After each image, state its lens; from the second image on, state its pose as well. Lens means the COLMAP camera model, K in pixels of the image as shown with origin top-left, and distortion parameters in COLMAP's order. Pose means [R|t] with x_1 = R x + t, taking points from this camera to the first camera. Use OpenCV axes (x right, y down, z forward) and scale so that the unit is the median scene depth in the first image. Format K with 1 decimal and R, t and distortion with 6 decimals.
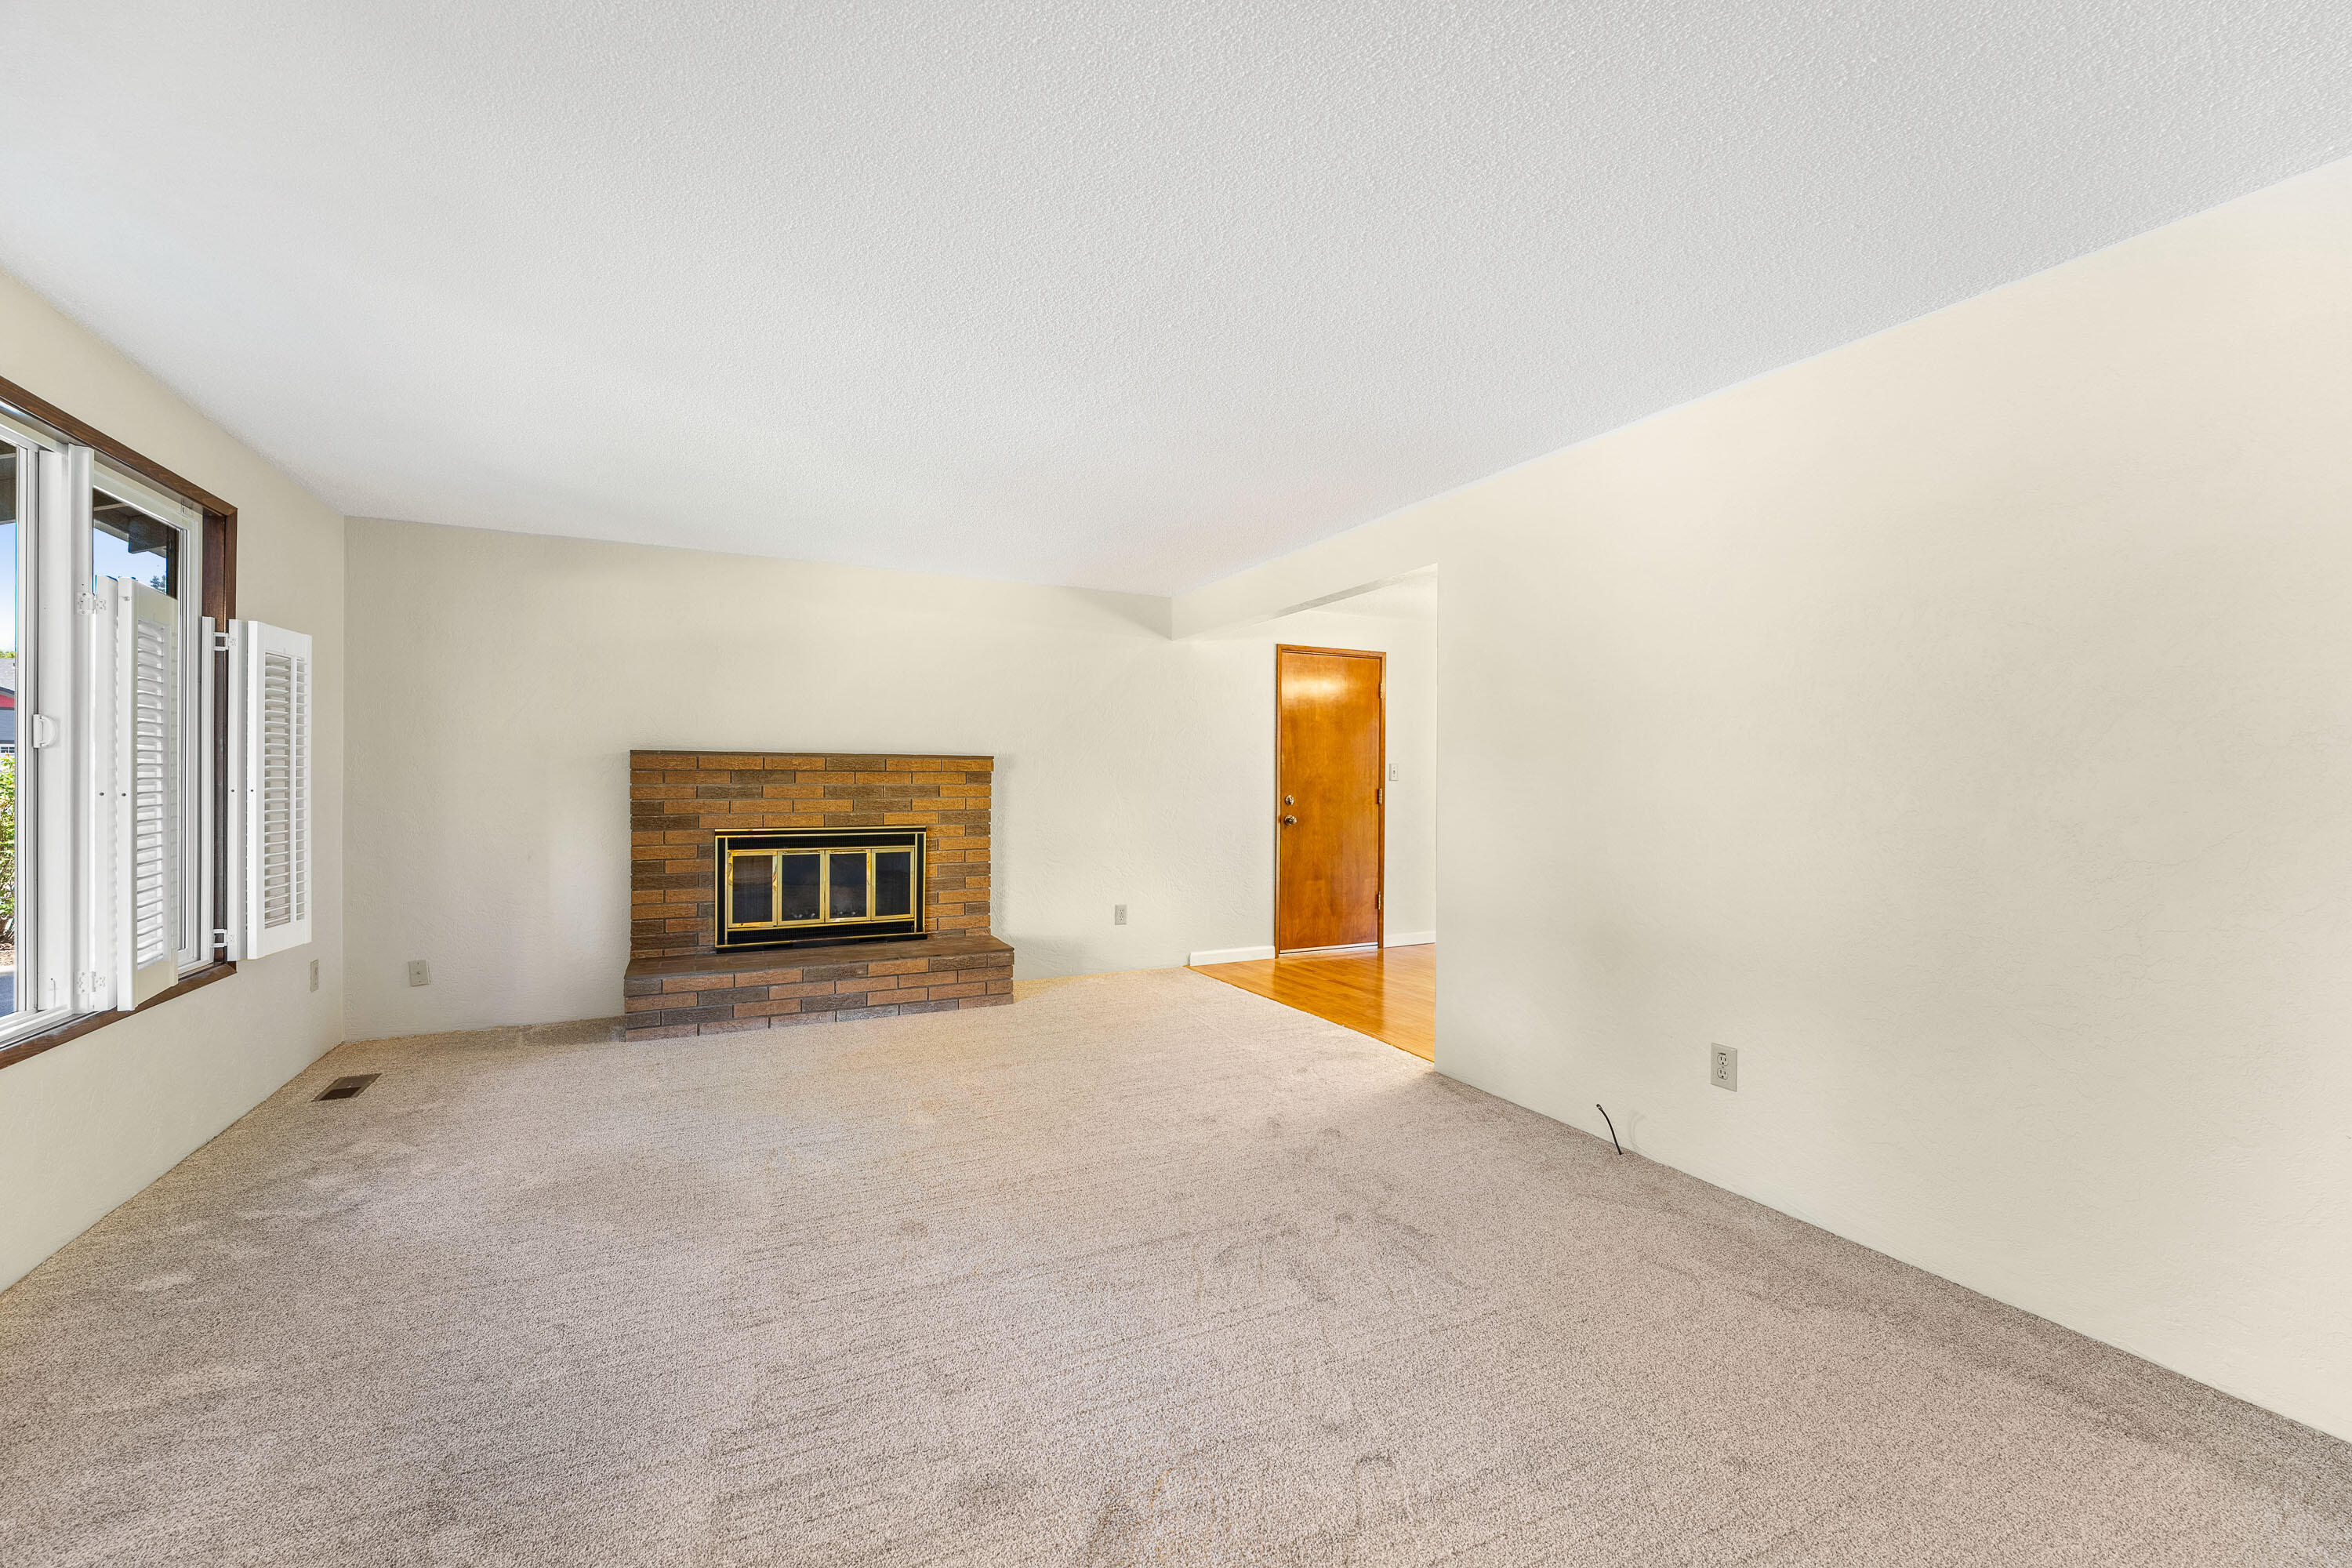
lens RADIAL K [[962.6, 0, 1179.6], [0, 962.6, 793.6], [0, 0, 1]] dist [-0.020053, 0.006825]
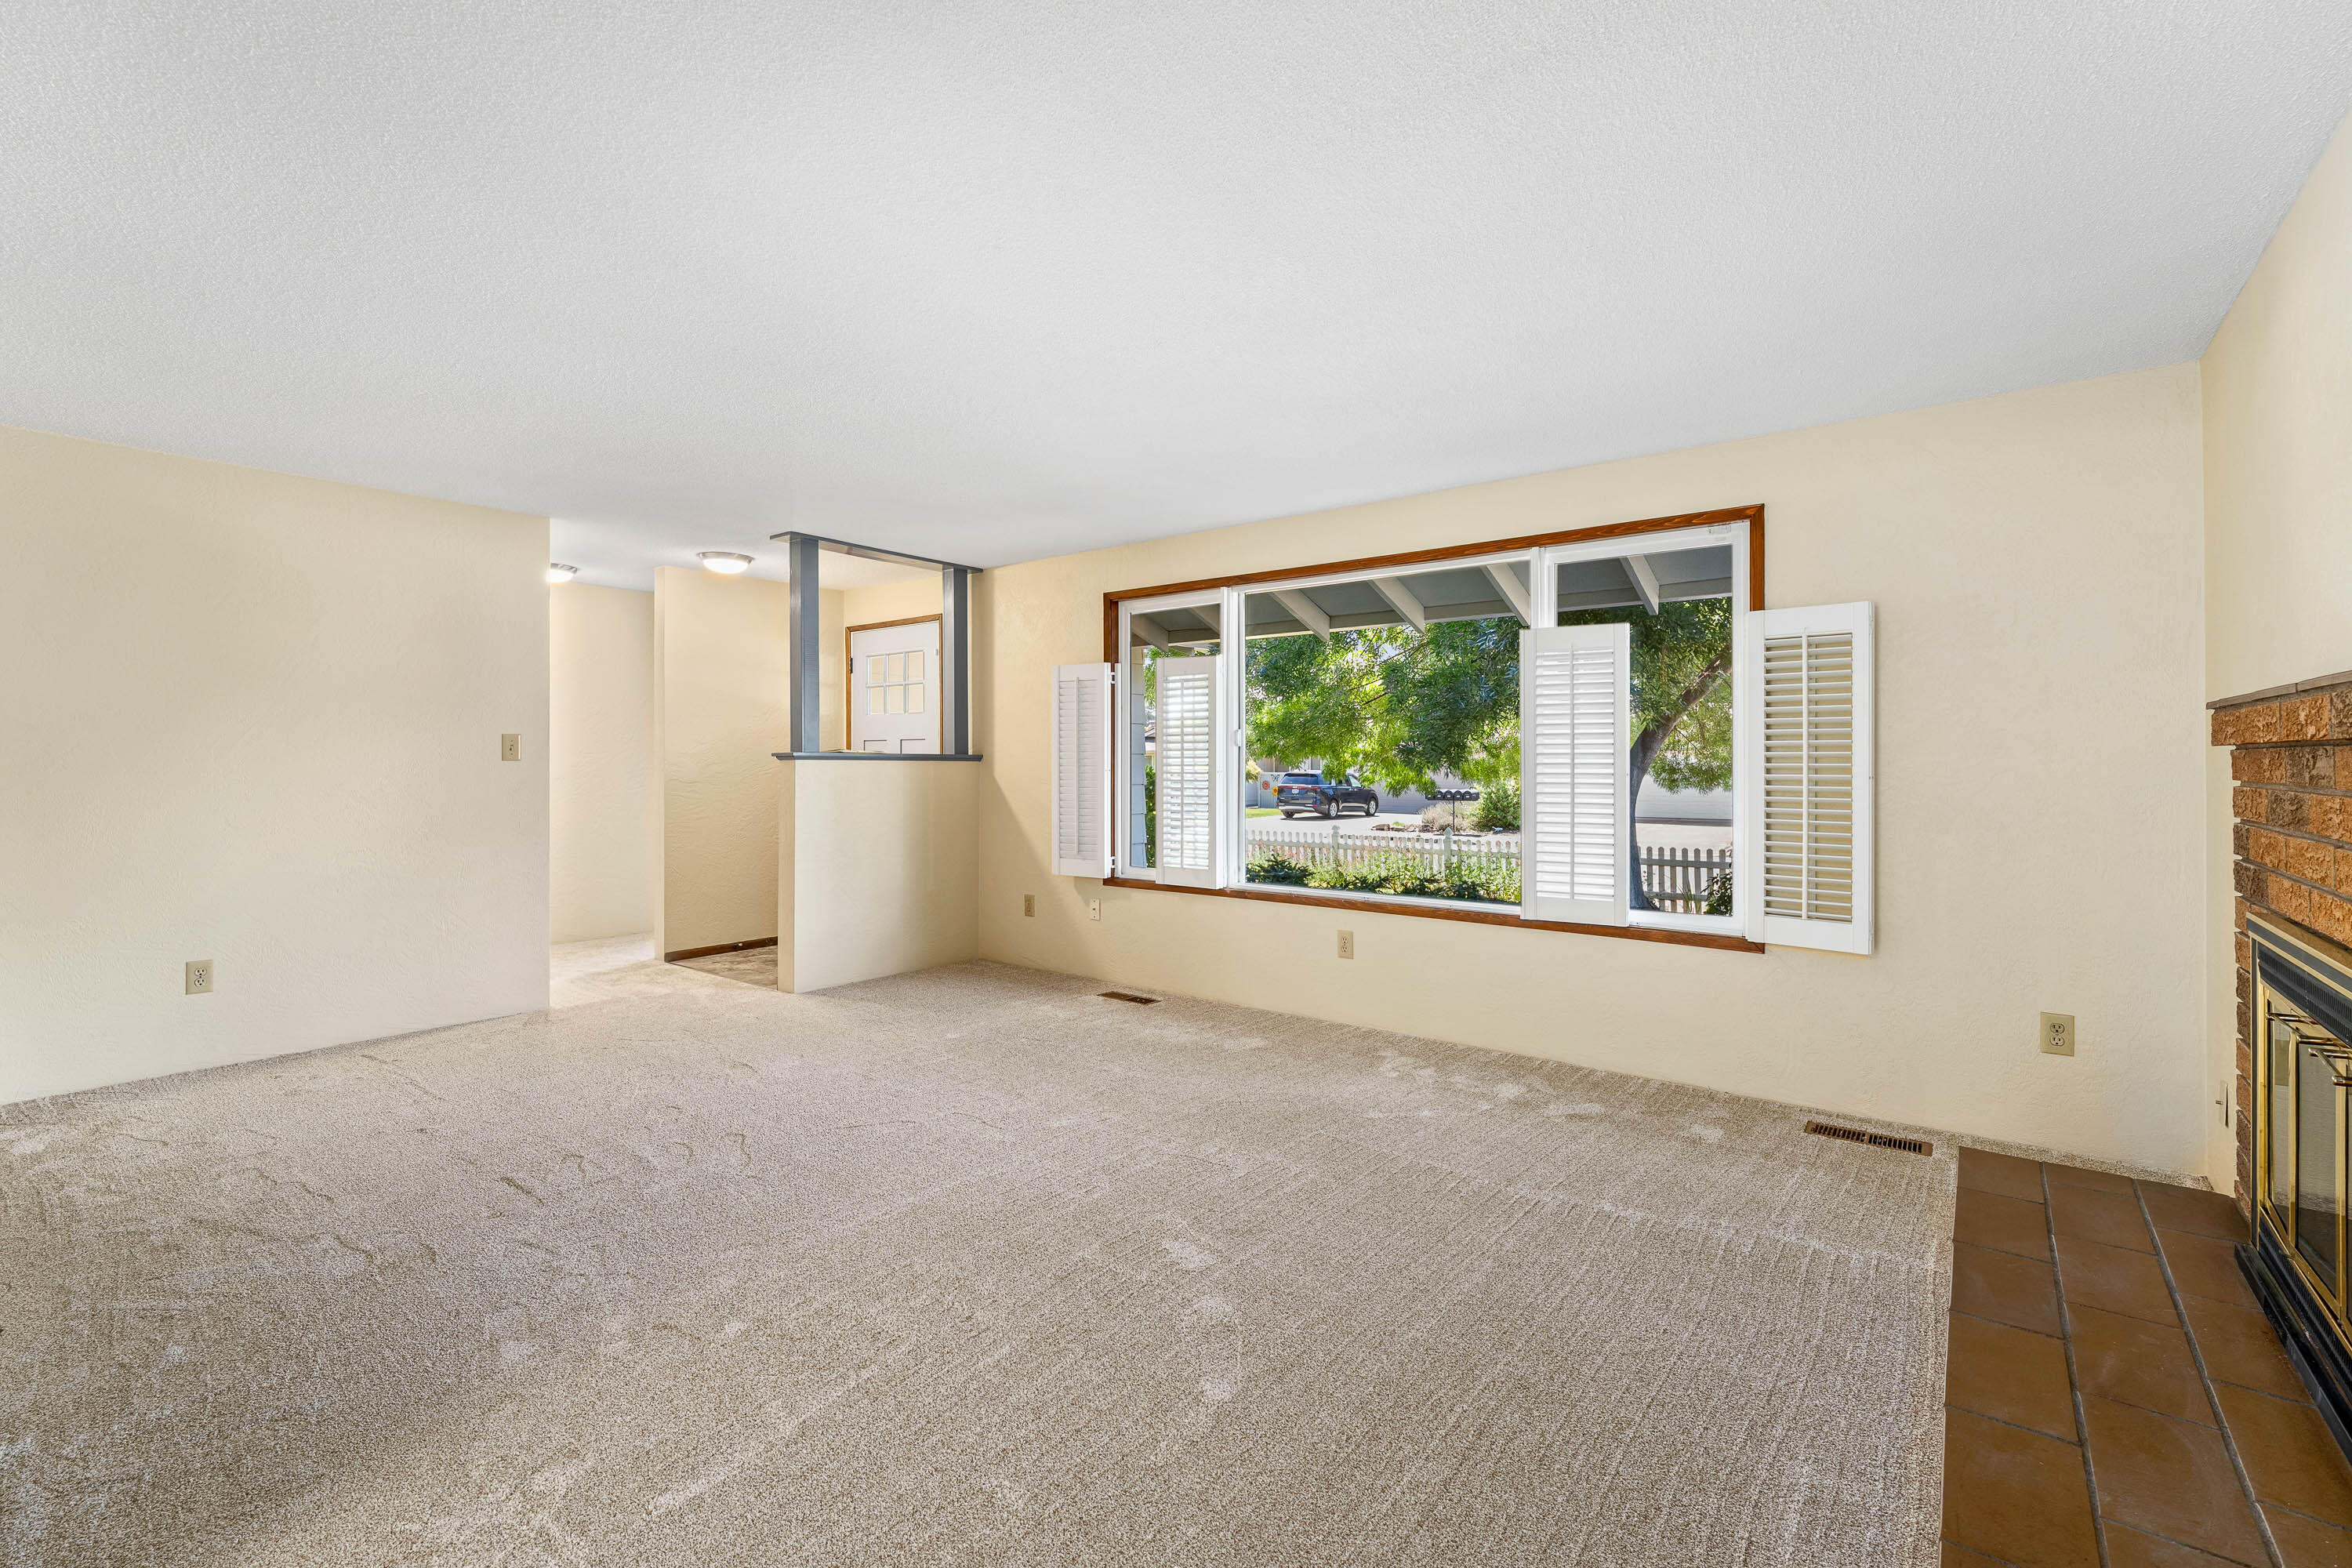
lens RADIAL K [[1004.8, 0, 1177.7], [0, 1004.8, 773.7], [0, 0, 1]] dist [-0.000266, -0.000062]
pose [[-0.899869, -0.012763, -0.435974, 0.035423], [-0.022563, 0.999596, 0.017308, -0.007523], [0.435577, 0.025412, -0.899793, 1.135958]]
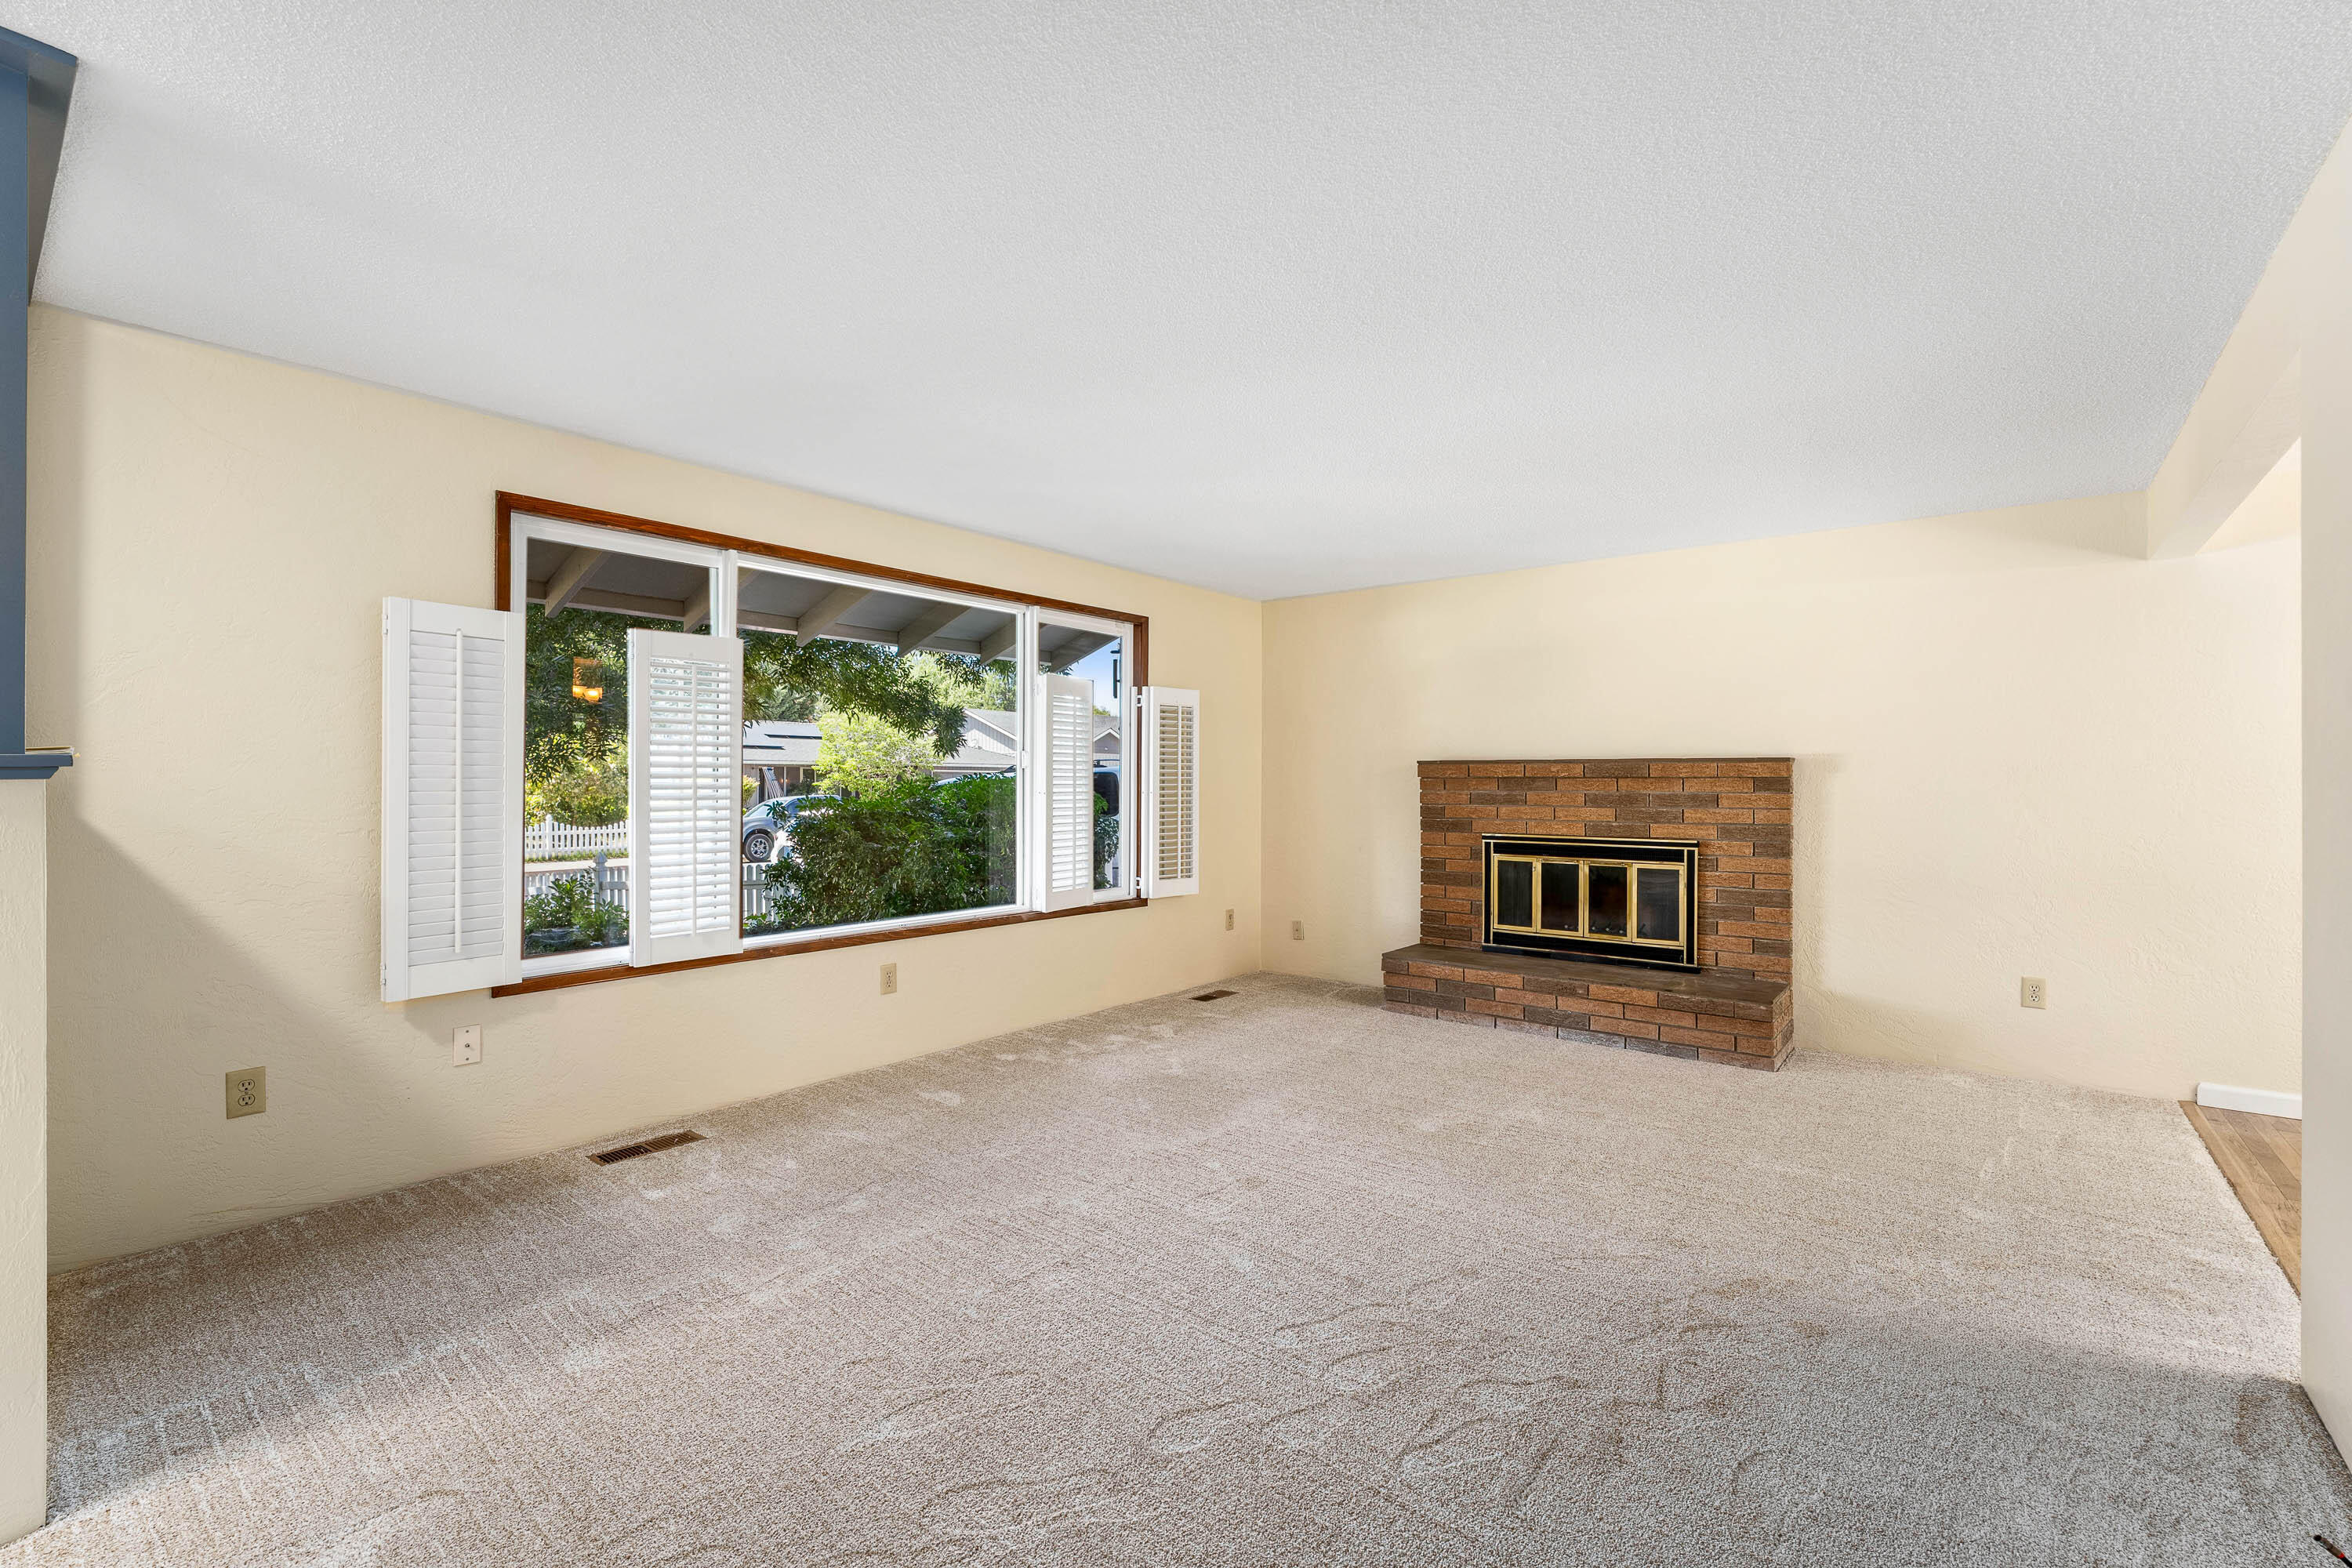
lens RADIAL K [[1025.3, 0, 1172.5], [0, 1025.3, 787.7], [0, 0, 1]] dist [-0.000943, -0.000404]
pose [[0.416302, 0.000325, -0.909226, 0.399984], [-0.017079, 0.999826, -0.007462, 0.000881], [0.909066, 0.018635, 0.416235, 0.209354]]
